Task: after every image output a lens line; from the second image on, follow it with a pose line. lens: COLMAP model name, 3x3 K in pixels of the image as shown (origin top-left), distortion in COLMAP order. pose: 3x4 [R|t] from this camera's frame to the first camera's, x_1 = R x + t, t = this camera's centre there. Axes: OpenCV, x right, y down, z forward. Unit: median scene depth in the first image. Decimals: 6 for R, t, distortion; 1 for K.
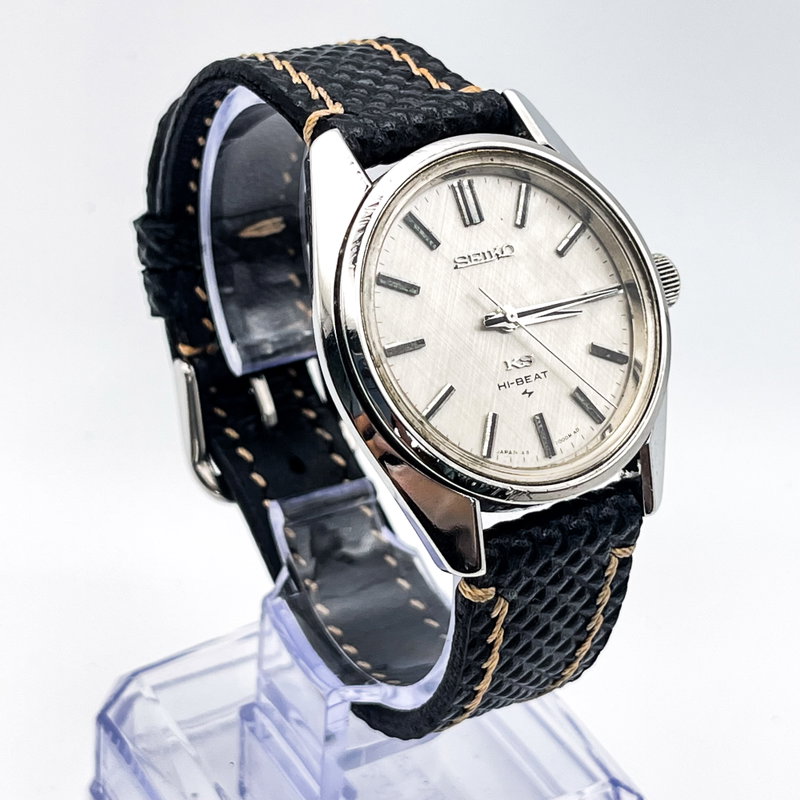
lens RADIAL K [[2162.6, 0, 399.5], [0, 2162.6, 400.5], [0, 0, 1]] dist [0.332985, 0.000000]
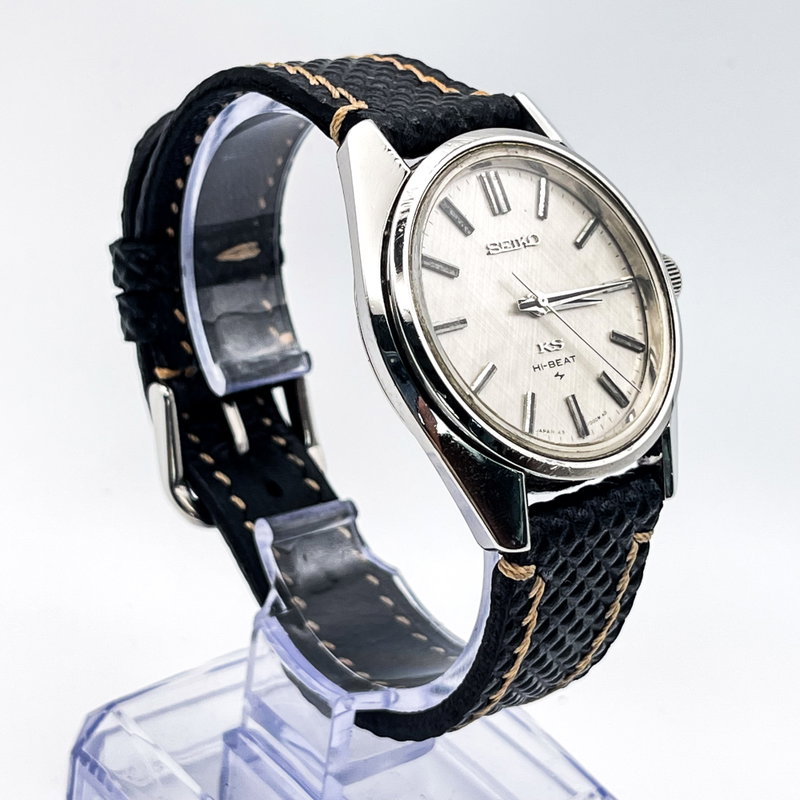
lens RADIAL K [[2162.6, 0, 400.7], [0, 2162.6, 401.8], [0, 0, 1]] dist [0.332985, 0.000000]
pose [[0.988483, -0.011158, 0.150922, -0.161334], [0.025318, 0.995416, -0.092233, 0.096426], [-0.149201, 0.094991, 0.984234, 0.003309]]
